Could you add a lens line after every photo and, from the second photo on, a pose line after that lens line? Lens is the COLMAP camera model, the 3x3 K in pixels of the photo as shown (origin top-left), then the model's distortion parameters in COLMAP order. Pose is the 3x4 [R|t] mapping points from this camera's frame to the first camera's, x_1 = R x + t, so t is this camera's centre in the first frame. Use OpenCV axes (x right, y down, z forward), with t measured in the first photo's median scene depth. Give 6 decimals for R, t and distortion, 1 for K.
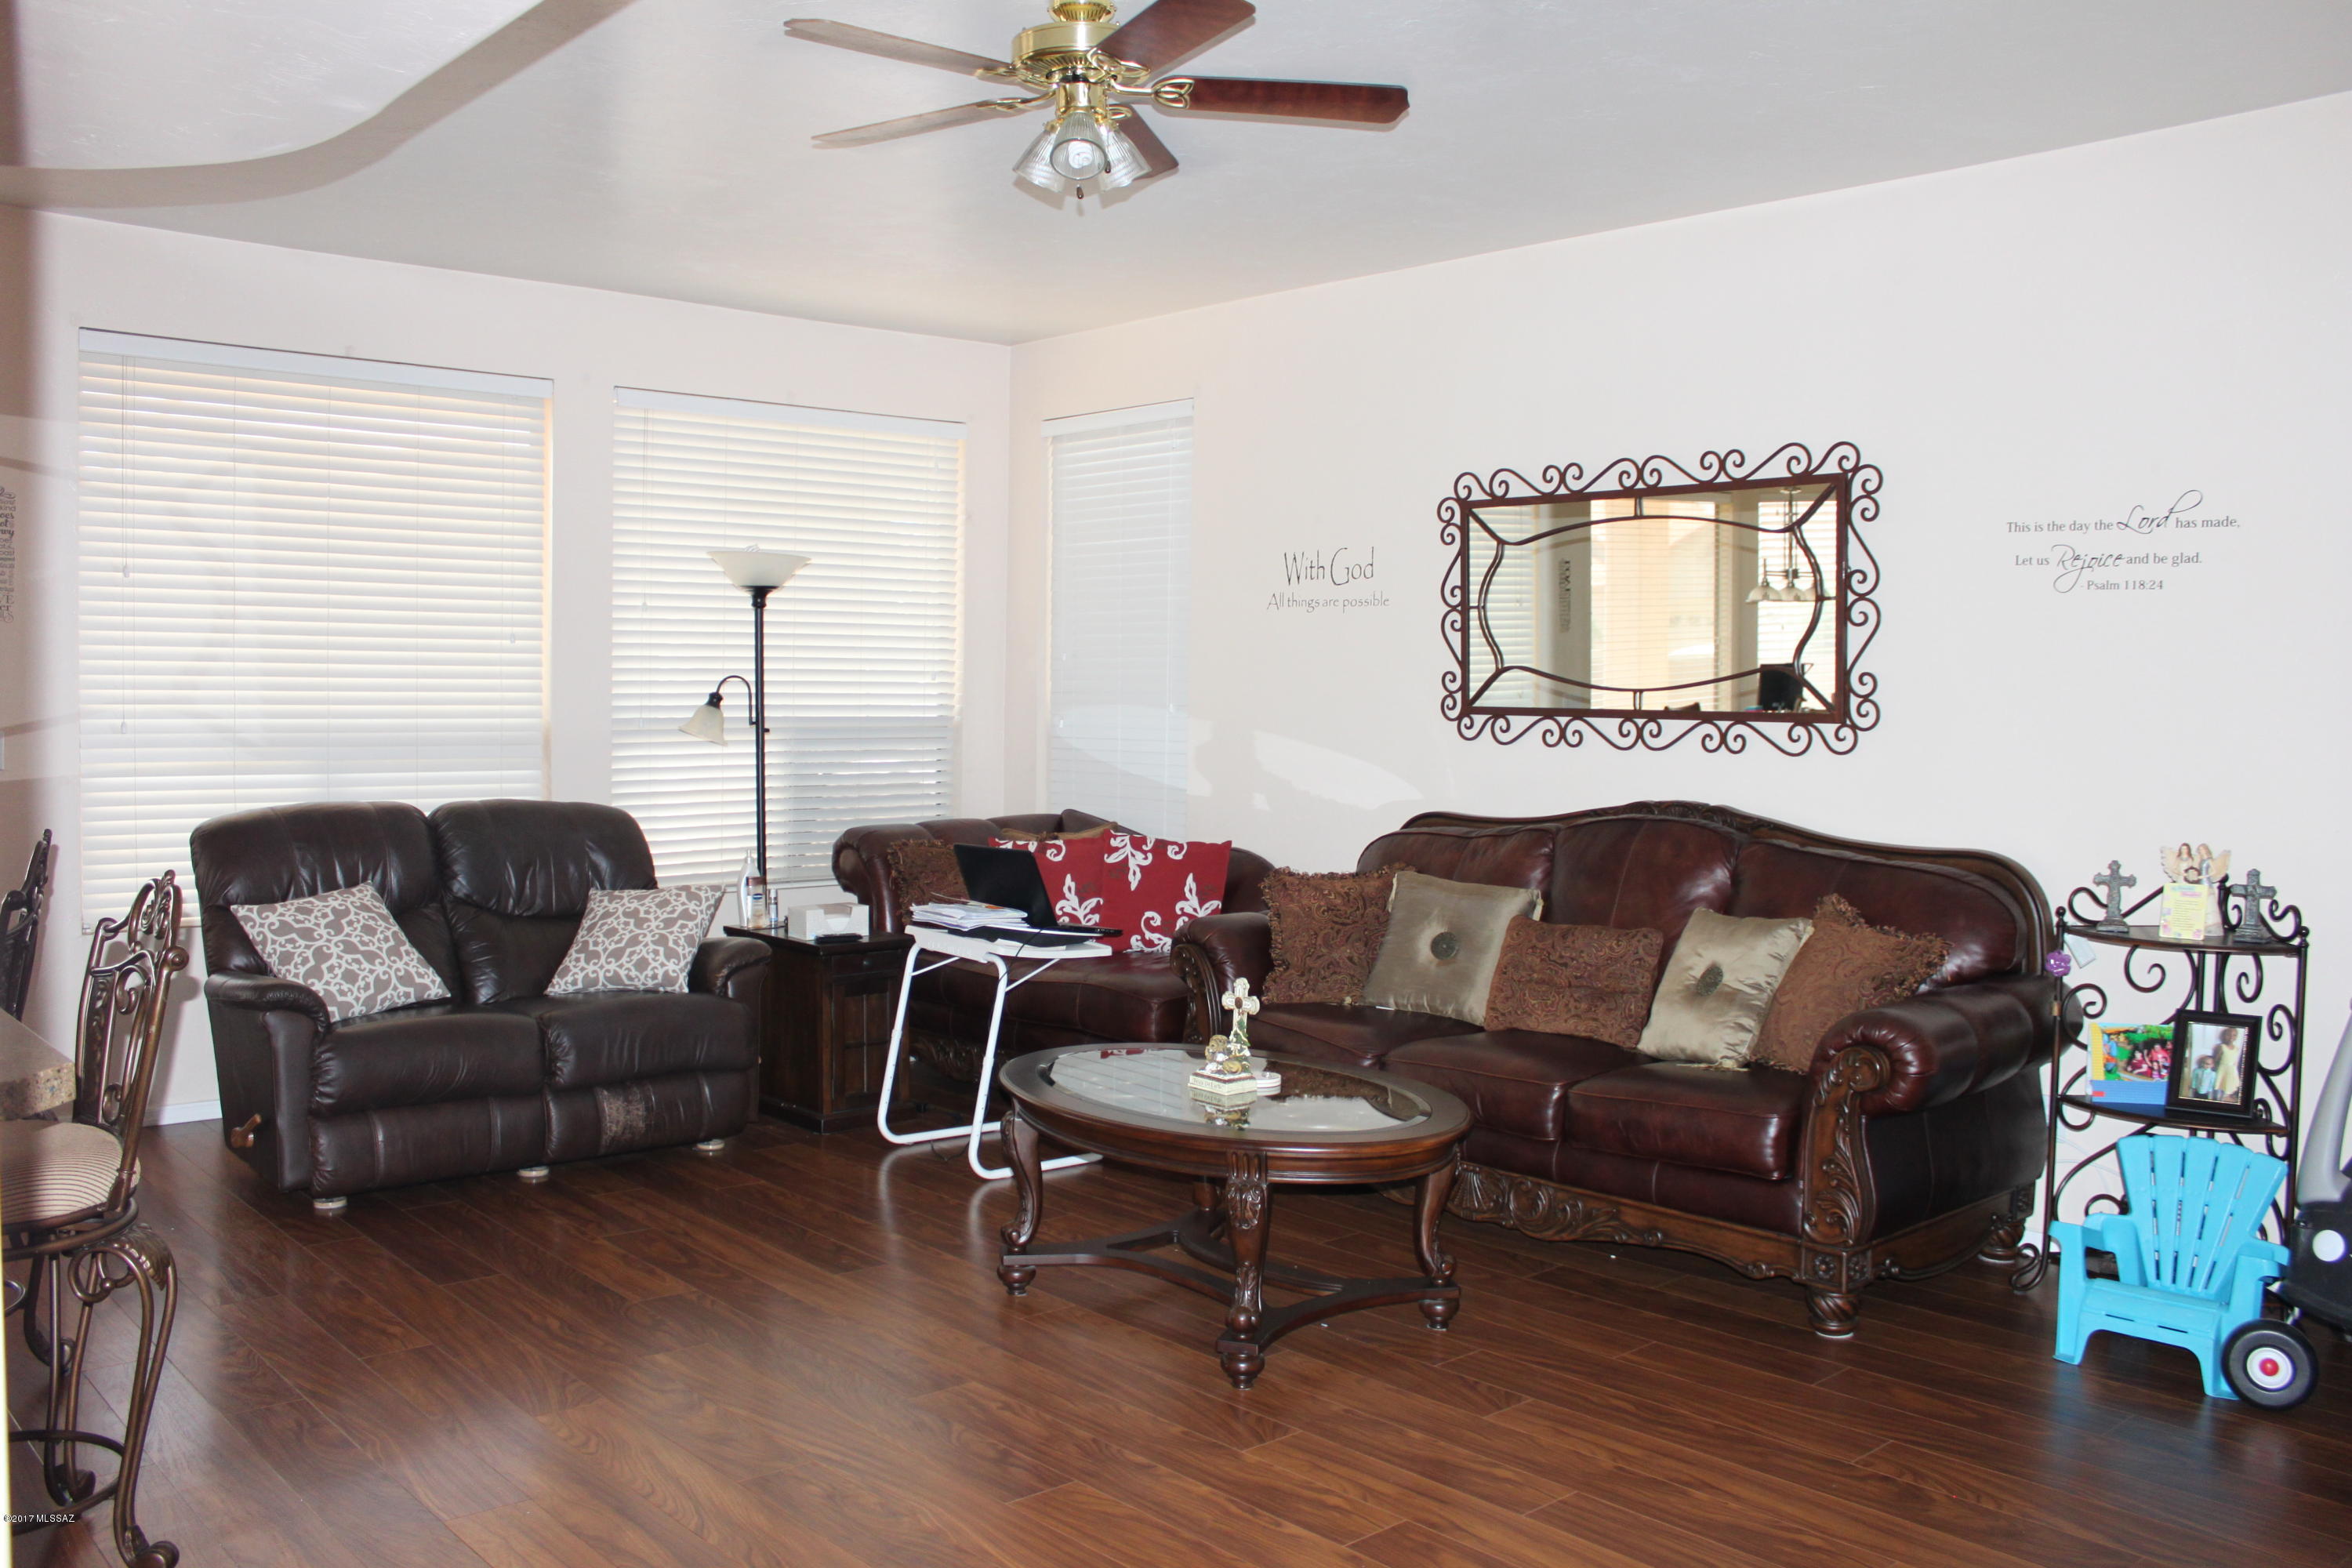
lens RADIAL K [[1977.1, 0, 1167.3], [0, 1977.1, 786.2], [0, 0, 1]] dist [-0.099116, 0.042879]
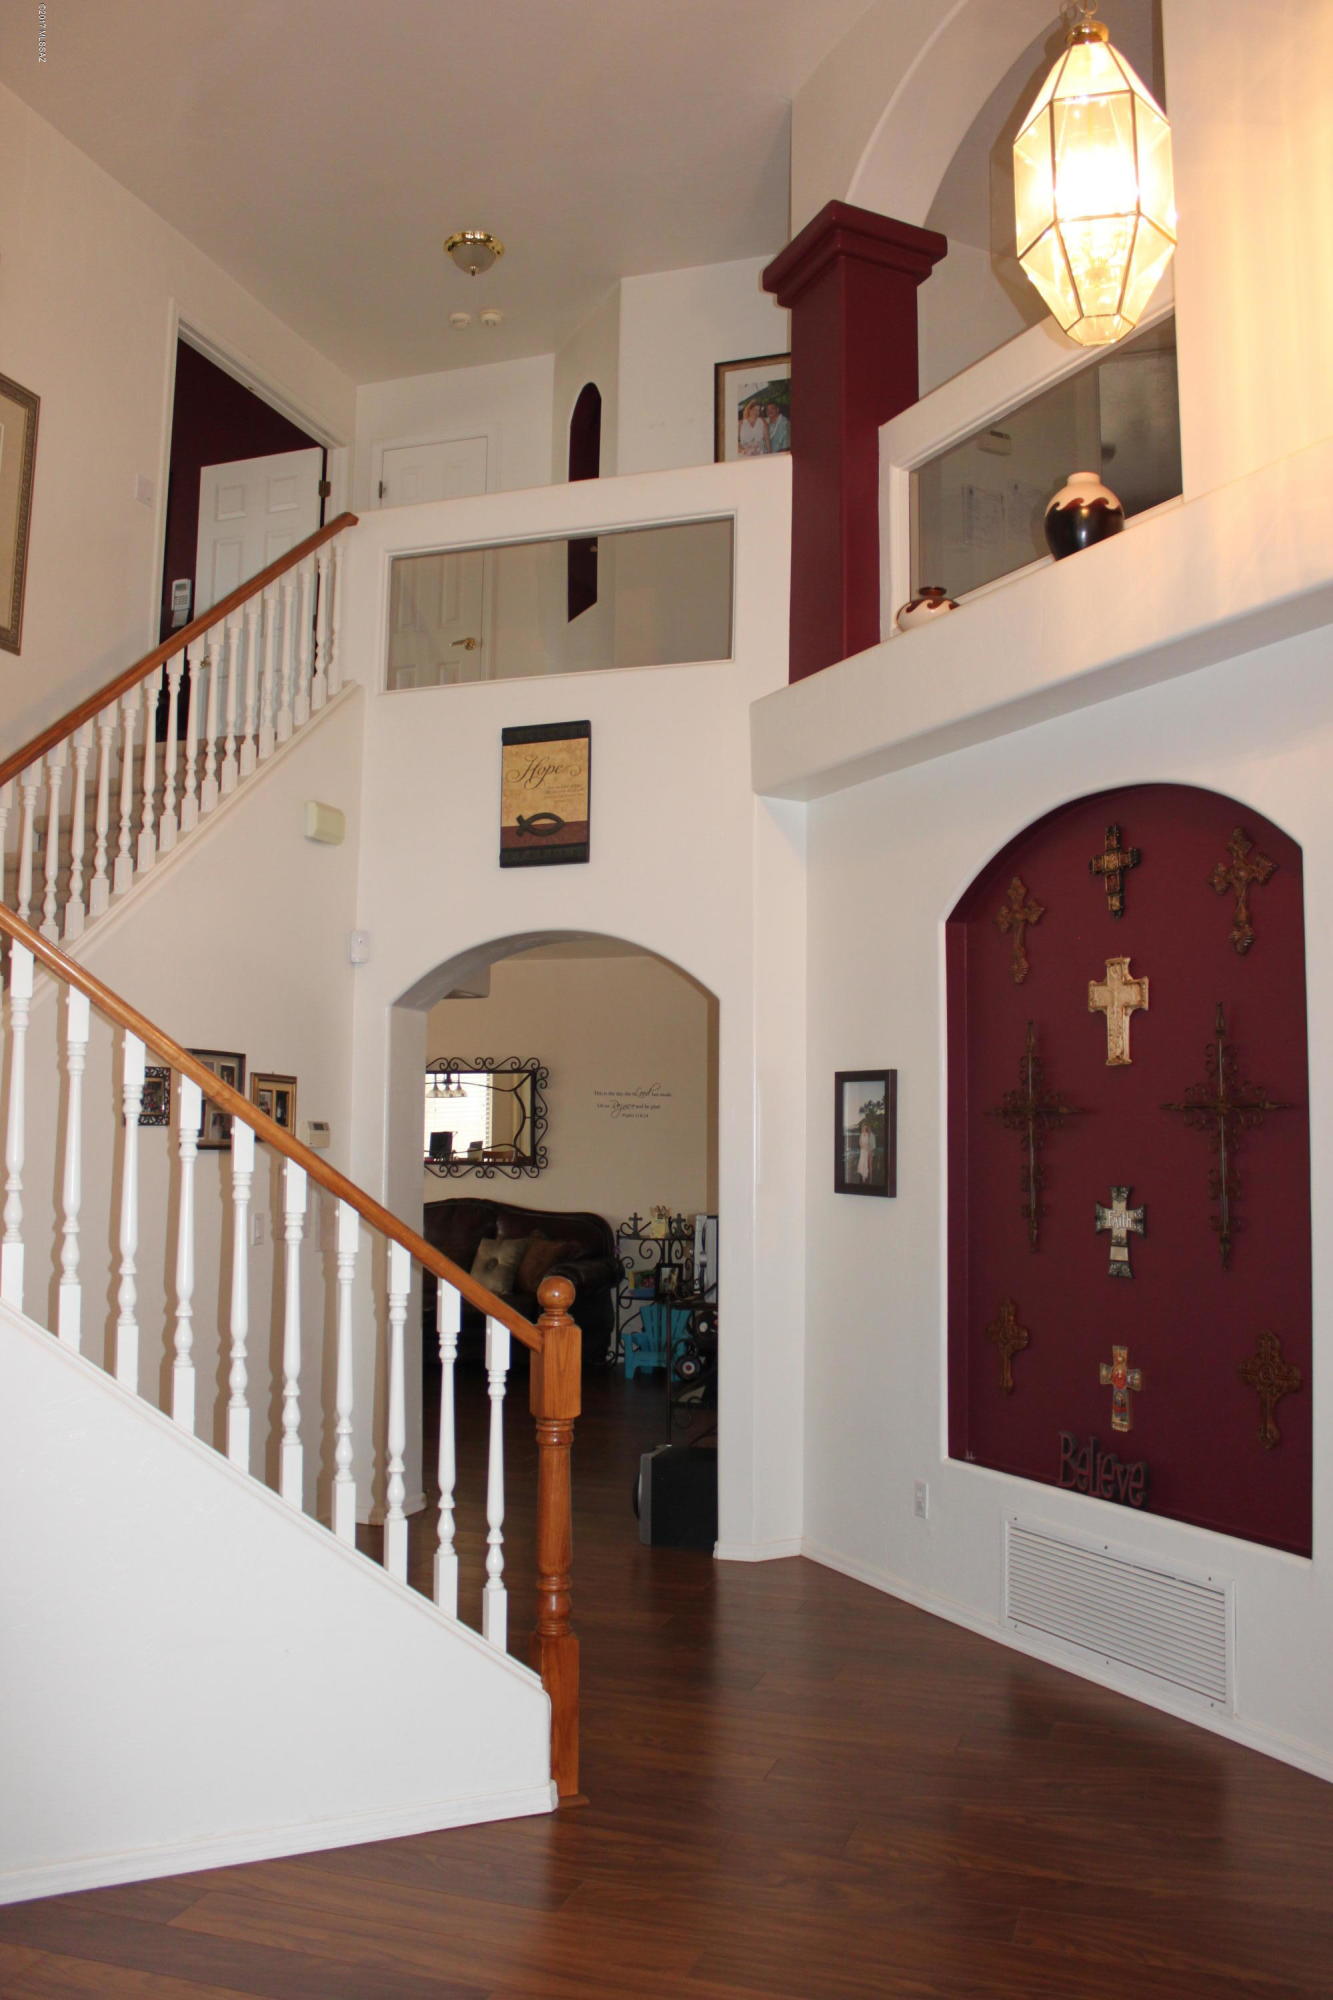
lens RADIAL K [[1681.2, 0, 666.5], [0, 1681.2, 997.0], [0, 0, 1]] dist [-0.099116, 0.042879]
pose [[0.876981, 0.037247, 0.479080, -0.575679], [0.026624, 0.991694, -0.125837, 0.030351], [-0.479787, 0.123112, 0.868705, -1.046134]]
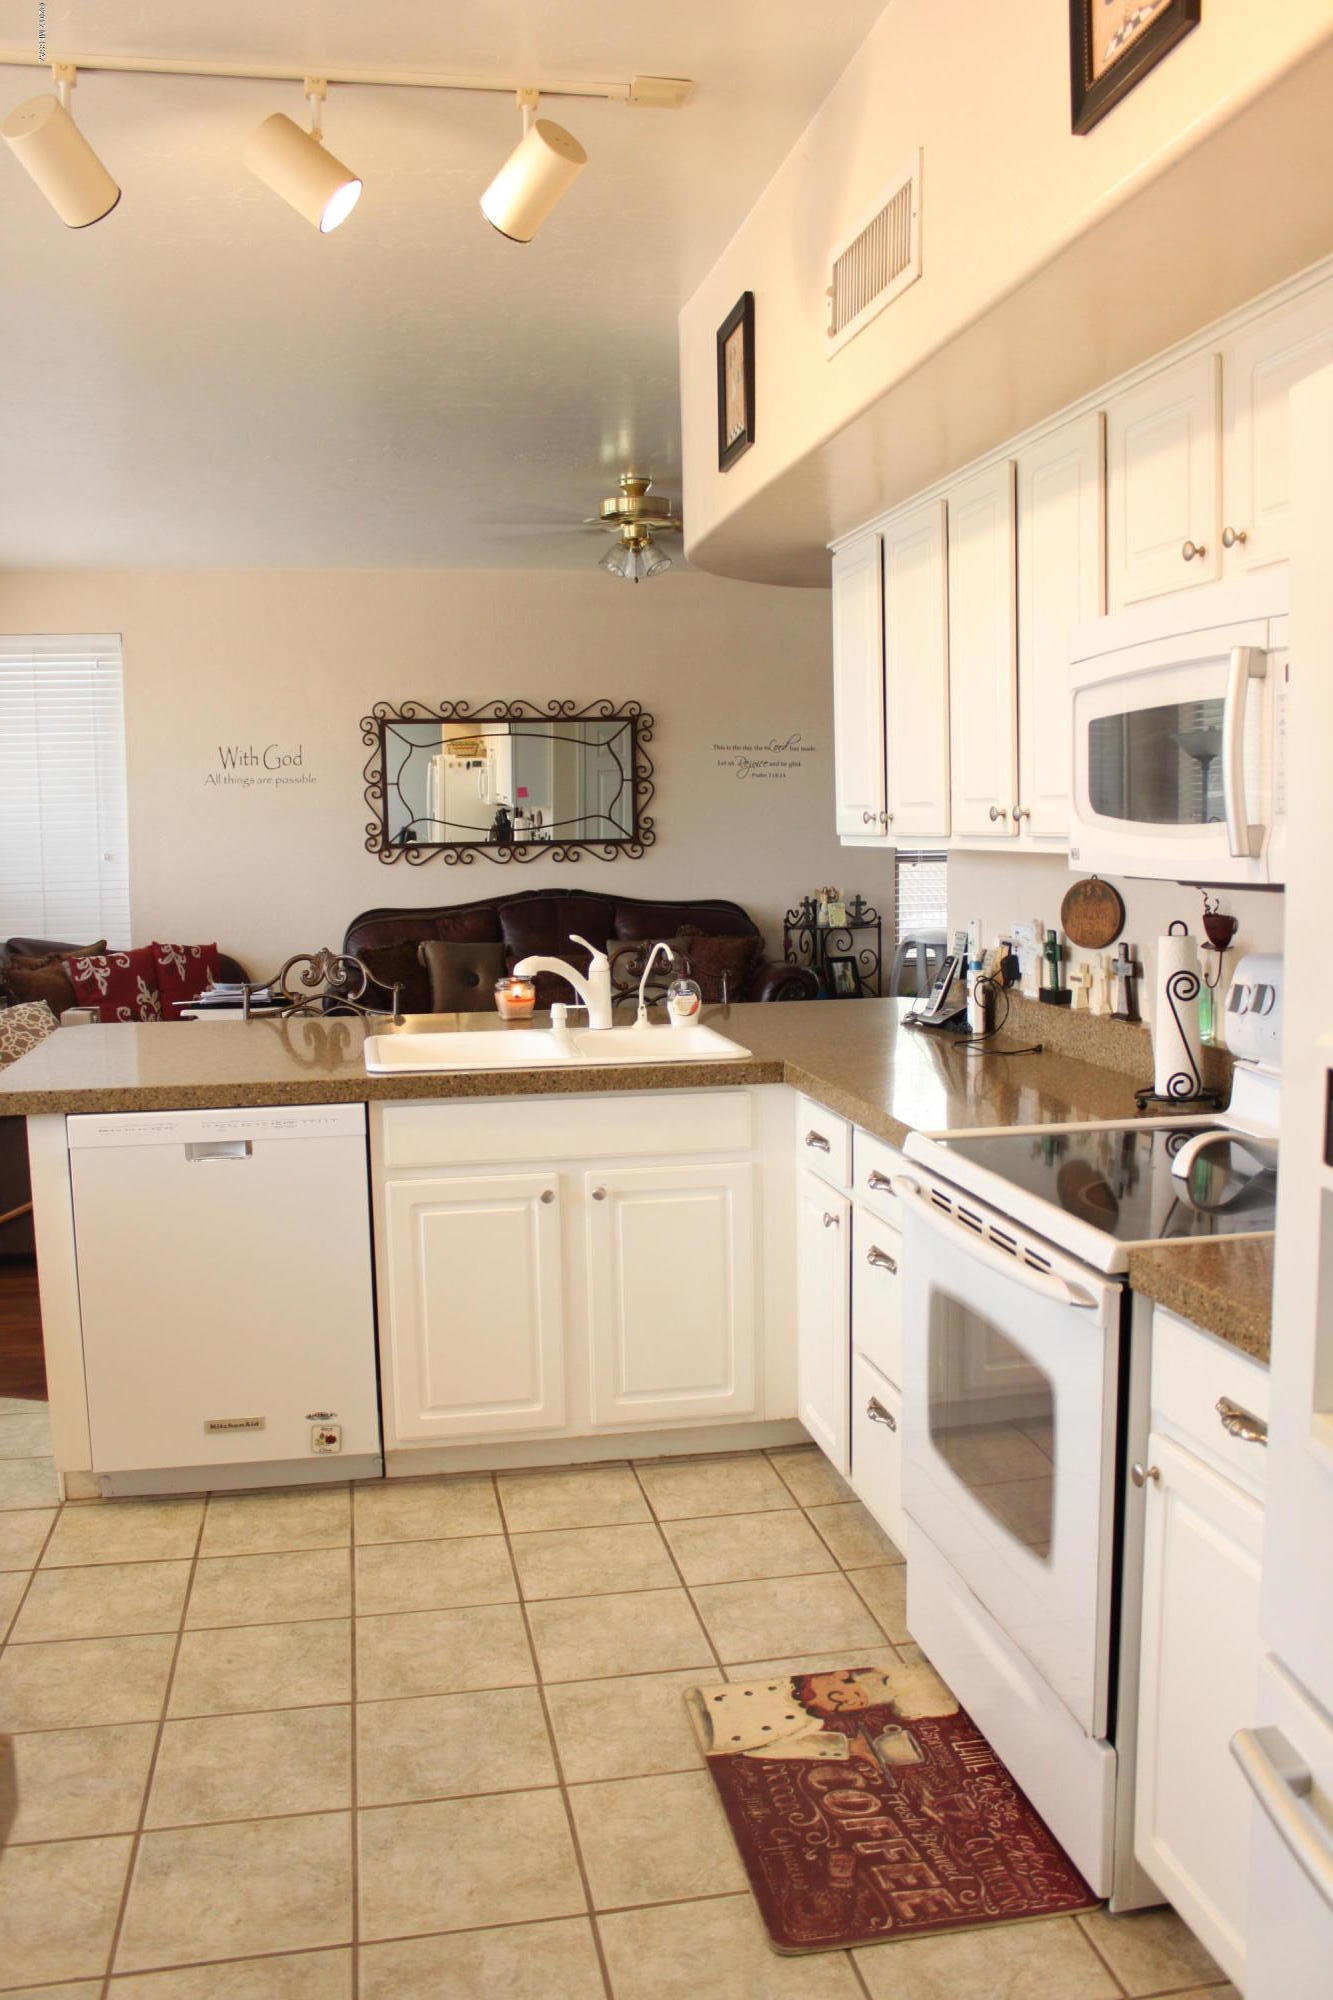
lens RADIAL K [[1681.2, 0, 671.0], [0, 1681.2, 1007.2], [0, 0, 1]] dist [-0.099116, 0.042879]
pose [[0.513930, -0.109926, 0.850759, -1.107243], [0.068092, 0.993854, 0.087282, -0.013371], [-0.855125, 0.013074, 0.518257, 0.088312]]
